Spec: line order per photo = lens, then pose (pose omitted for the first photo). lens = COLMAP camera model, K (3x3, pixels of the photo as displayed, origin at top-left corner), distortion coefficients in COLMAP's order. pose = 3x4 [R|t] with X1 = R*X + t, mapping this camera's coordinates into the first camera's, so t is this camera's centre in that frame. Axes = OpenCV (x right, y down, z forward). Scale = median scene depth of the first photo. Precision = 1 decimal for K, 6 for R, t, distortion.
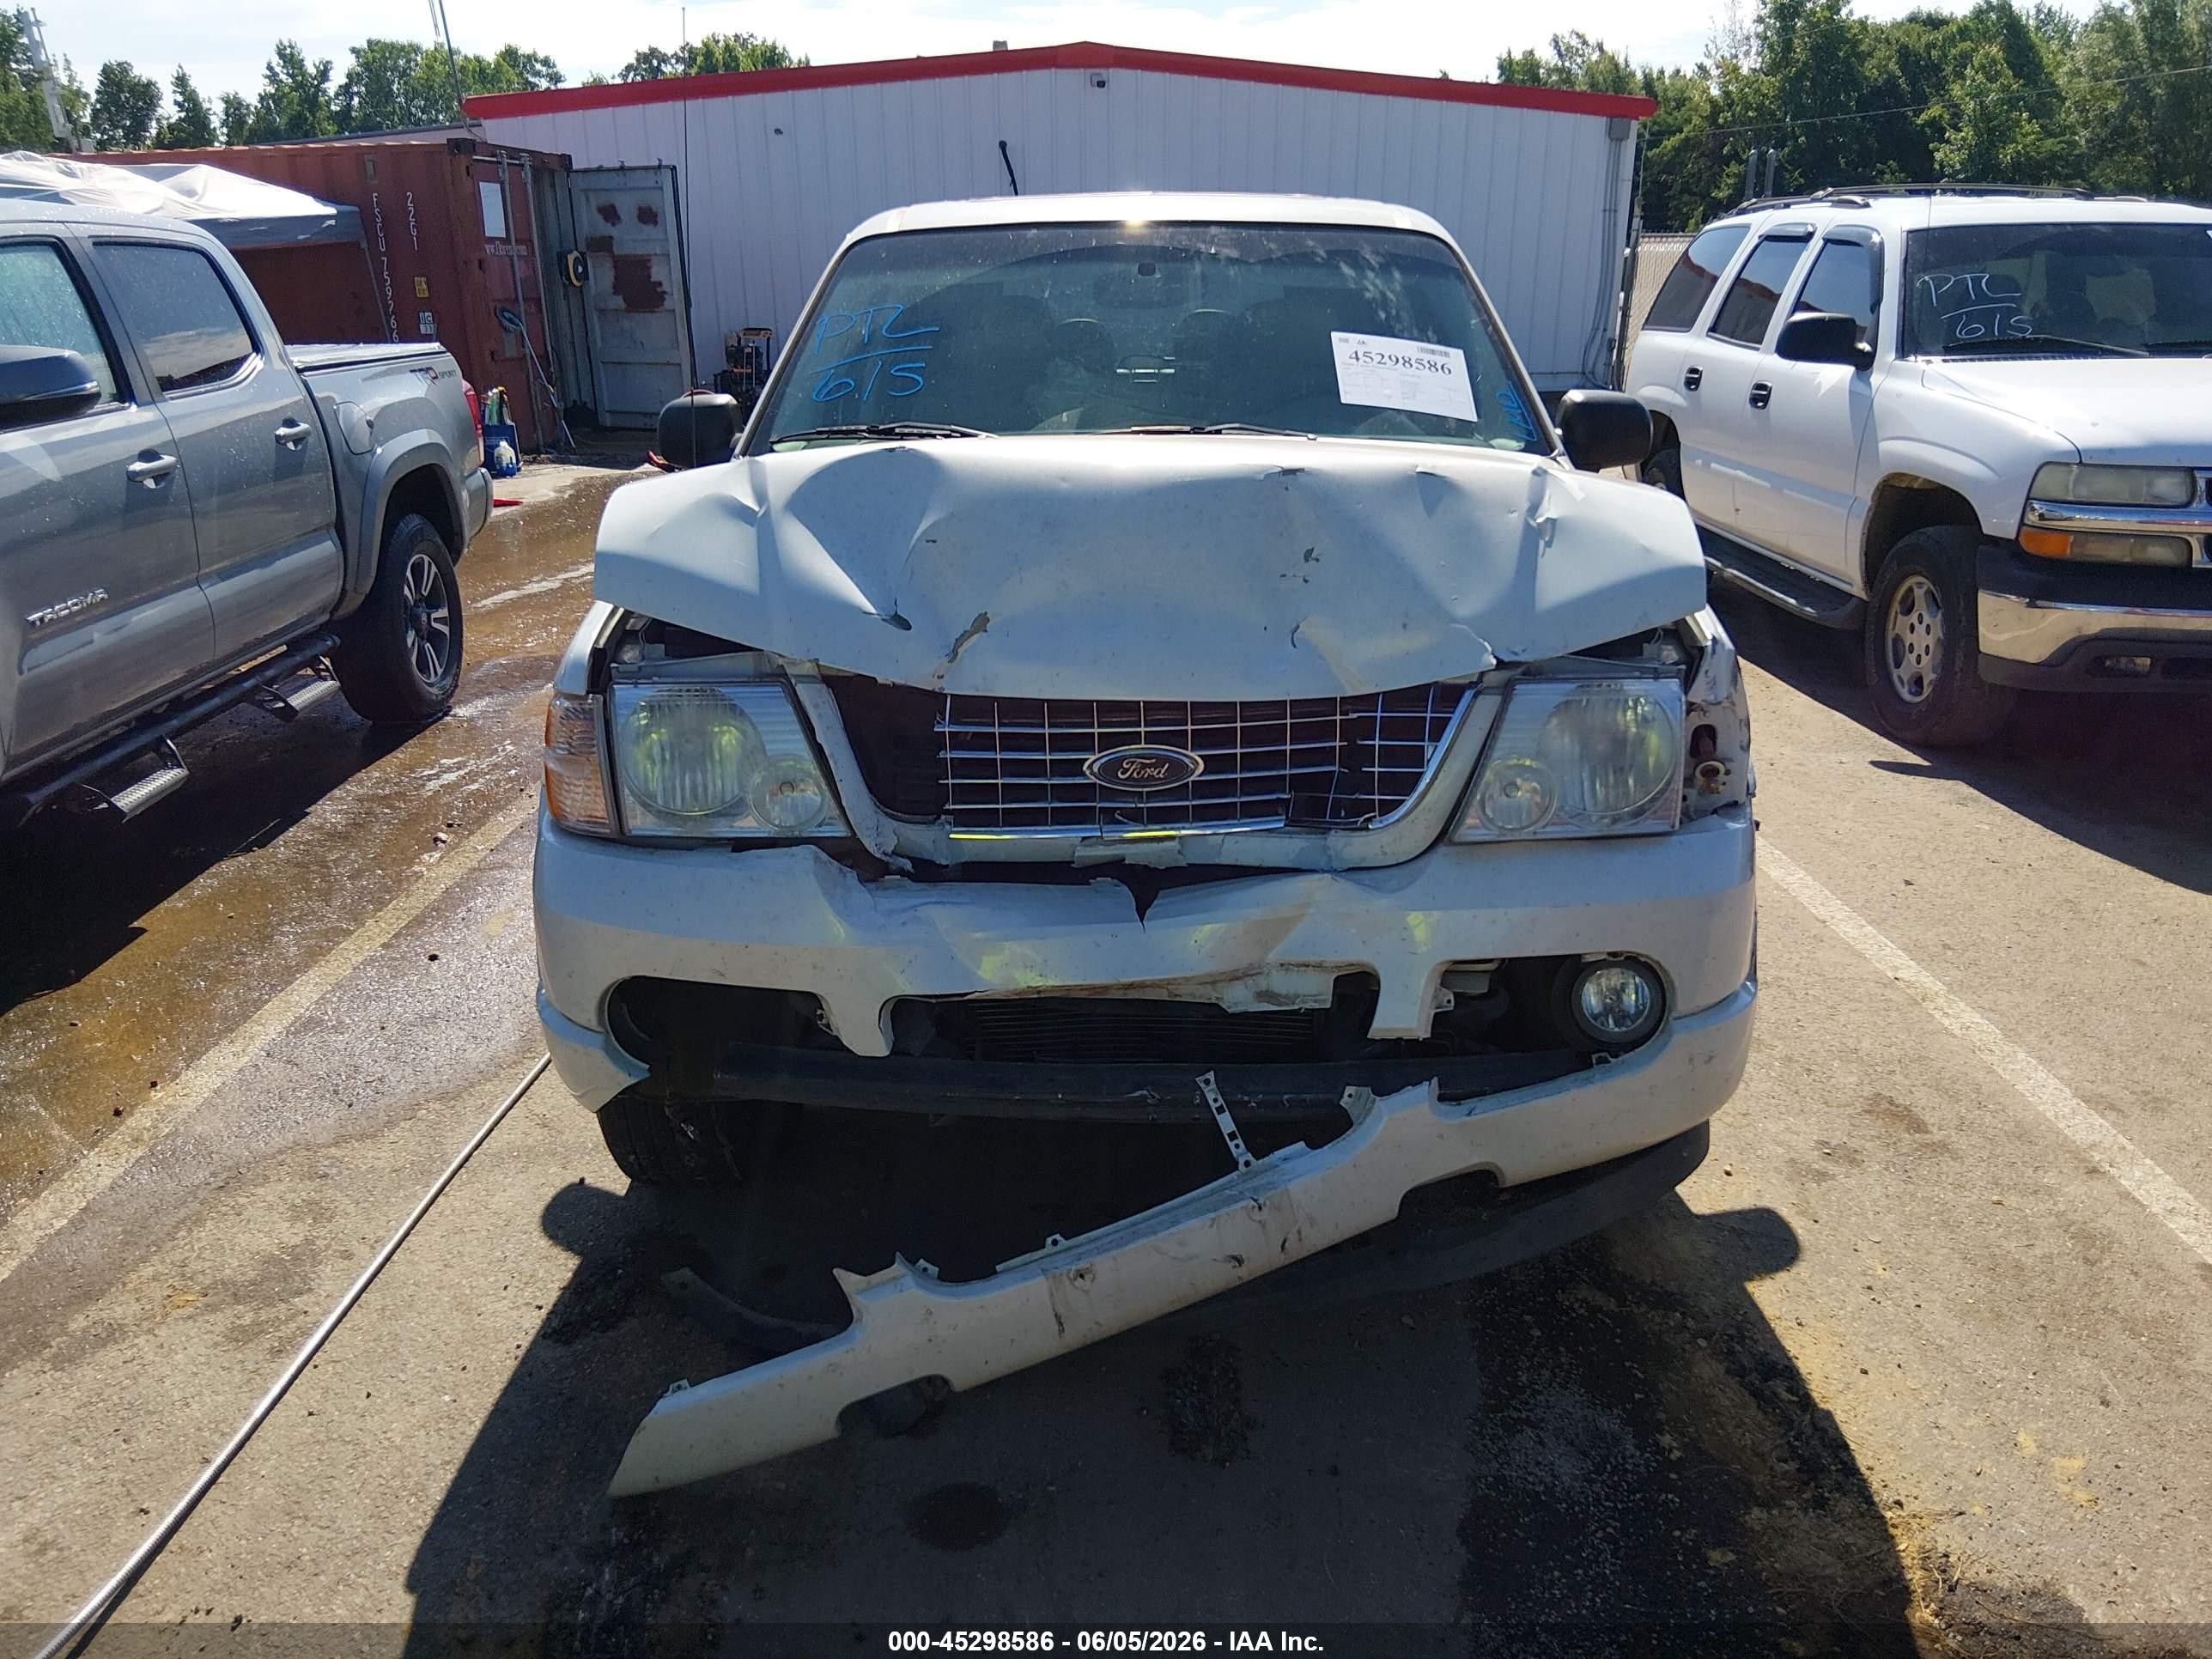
lens RADIAL K [[1713.6, 0, 1133.5], [0, 1713.6, 713.2], [0, 0, 1]] dist [0.062719, -0.109082]
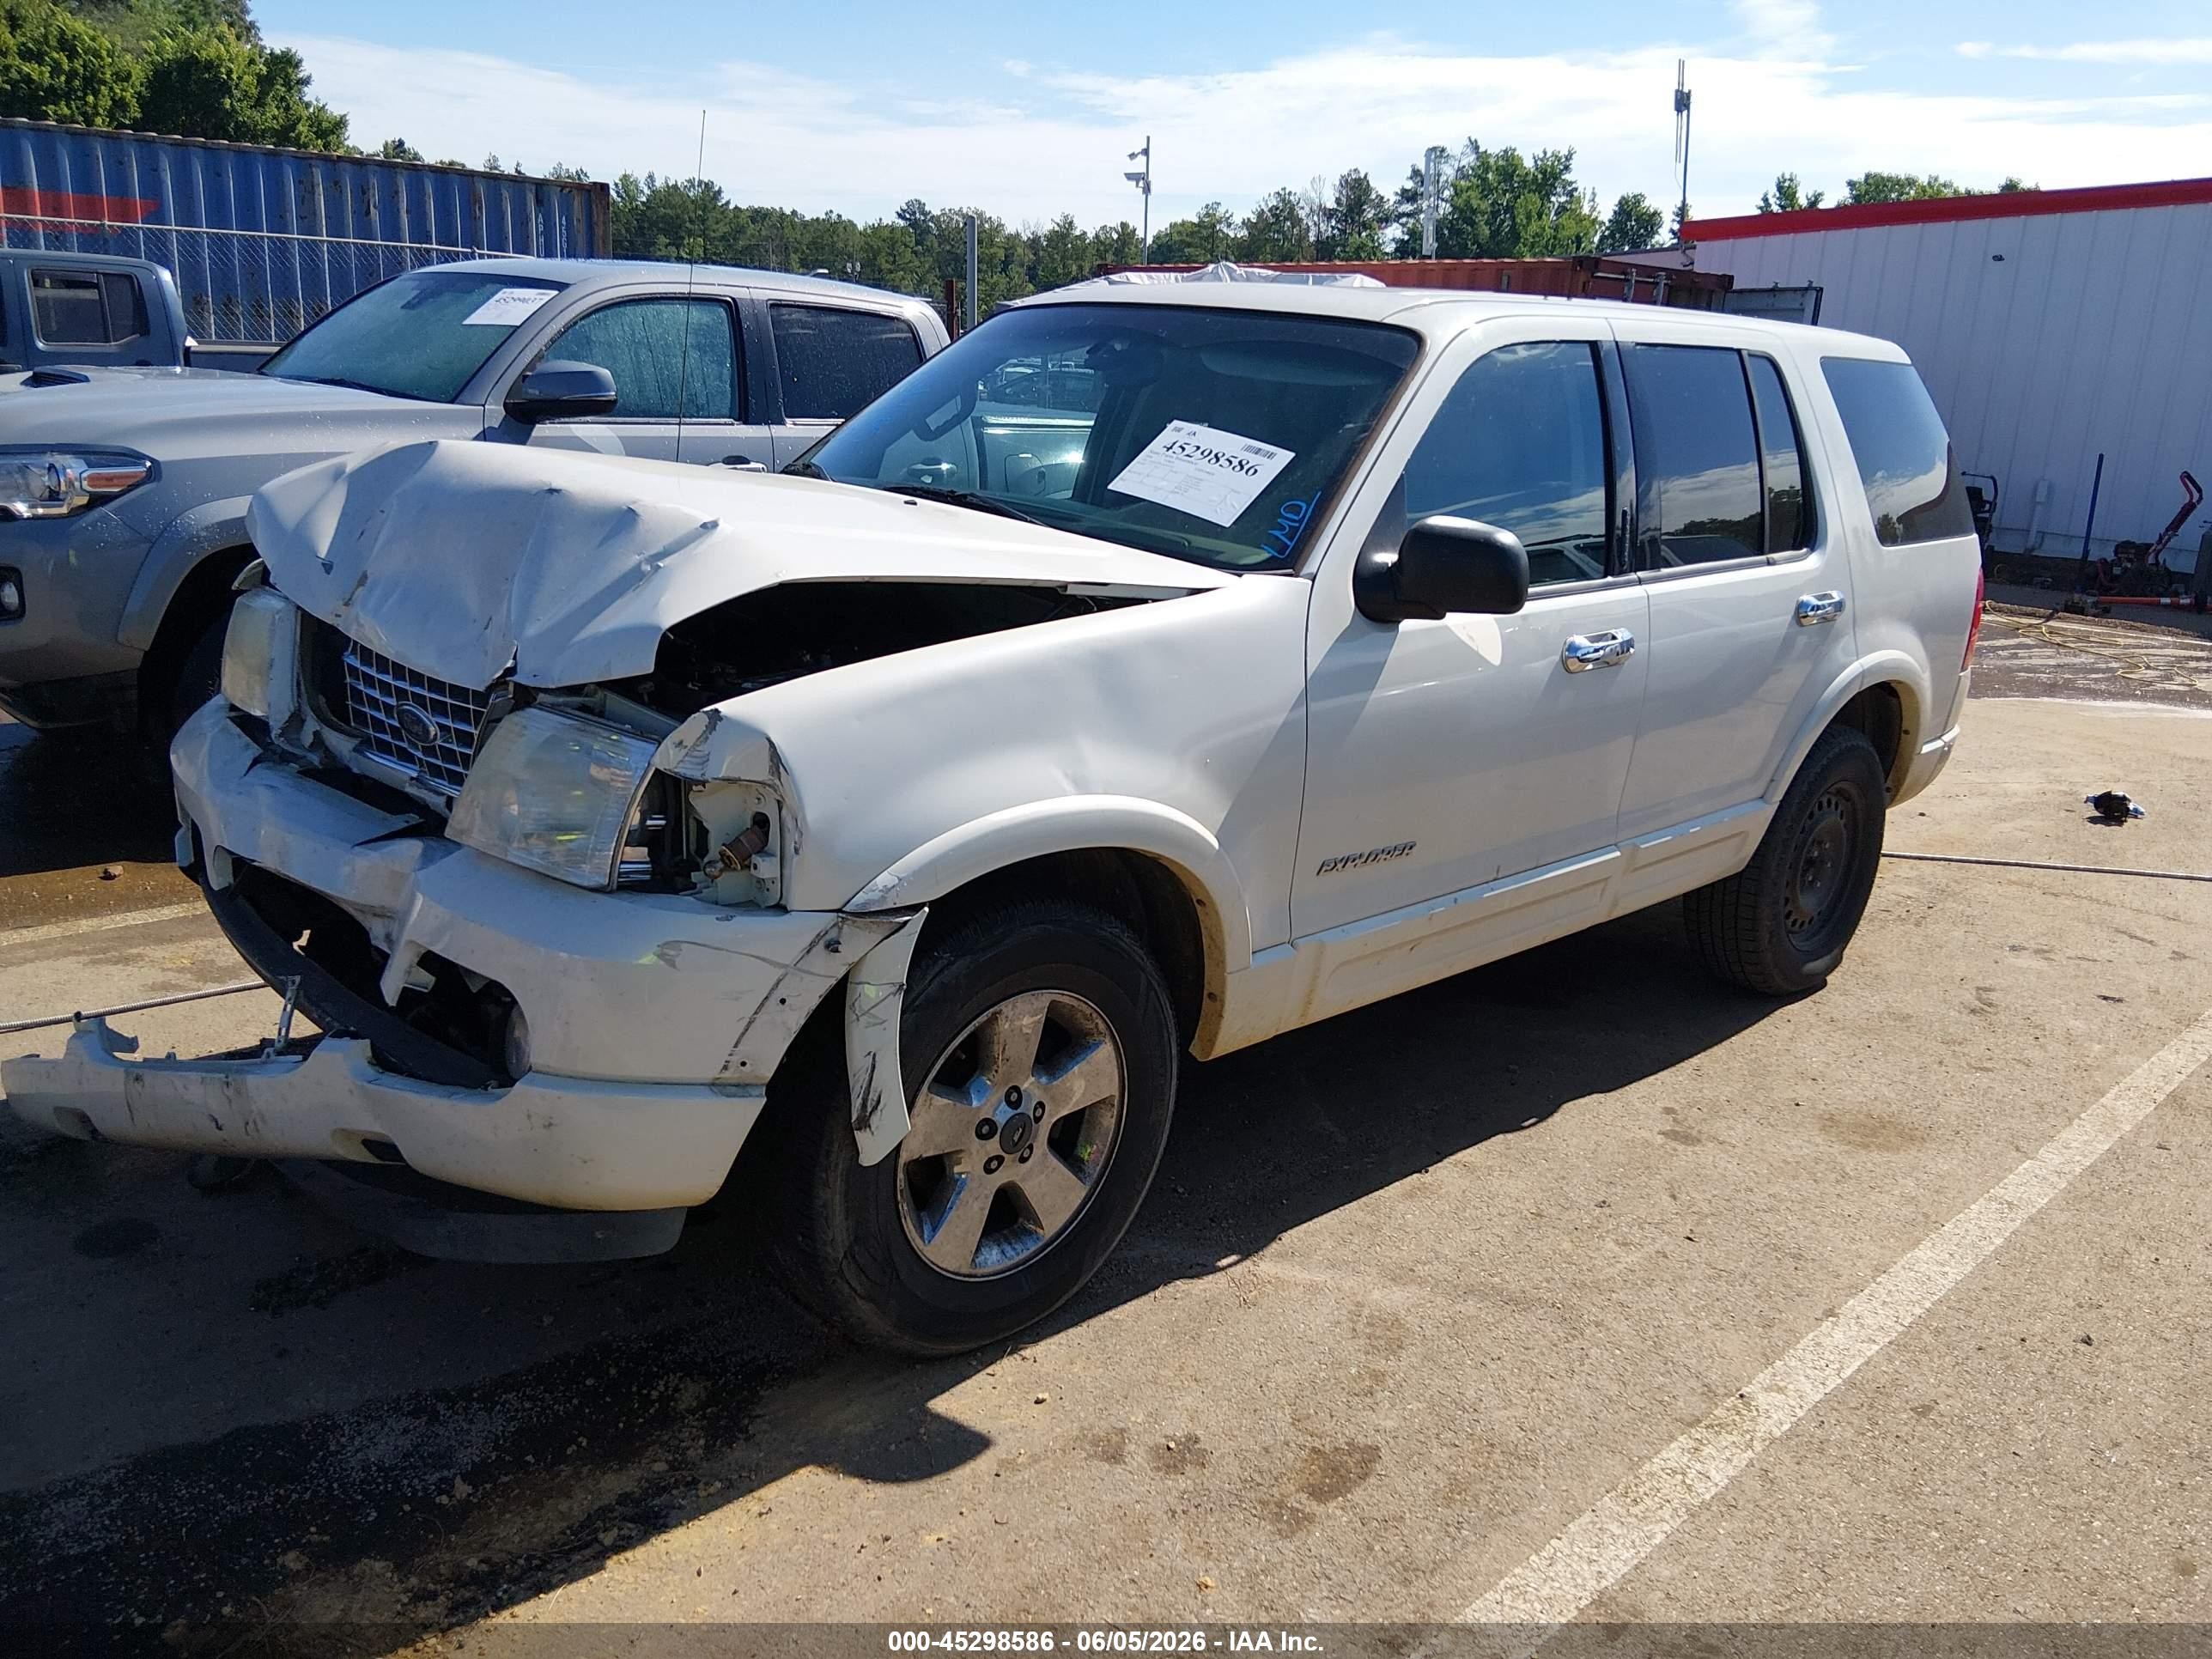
lens RADIAL K [[1713.6, 0, 1133.5], [0, 1713.6, 713.2], [0, 0, 1]] dist [0.062719, -0.109082]
pose [[0.706068, 0.196963, -0.680201, 0.792278], [-0.243396, 0.969520, 0.028087, -0.087049], [0.665001, 0.145727, 0.732488, 0.317732]]
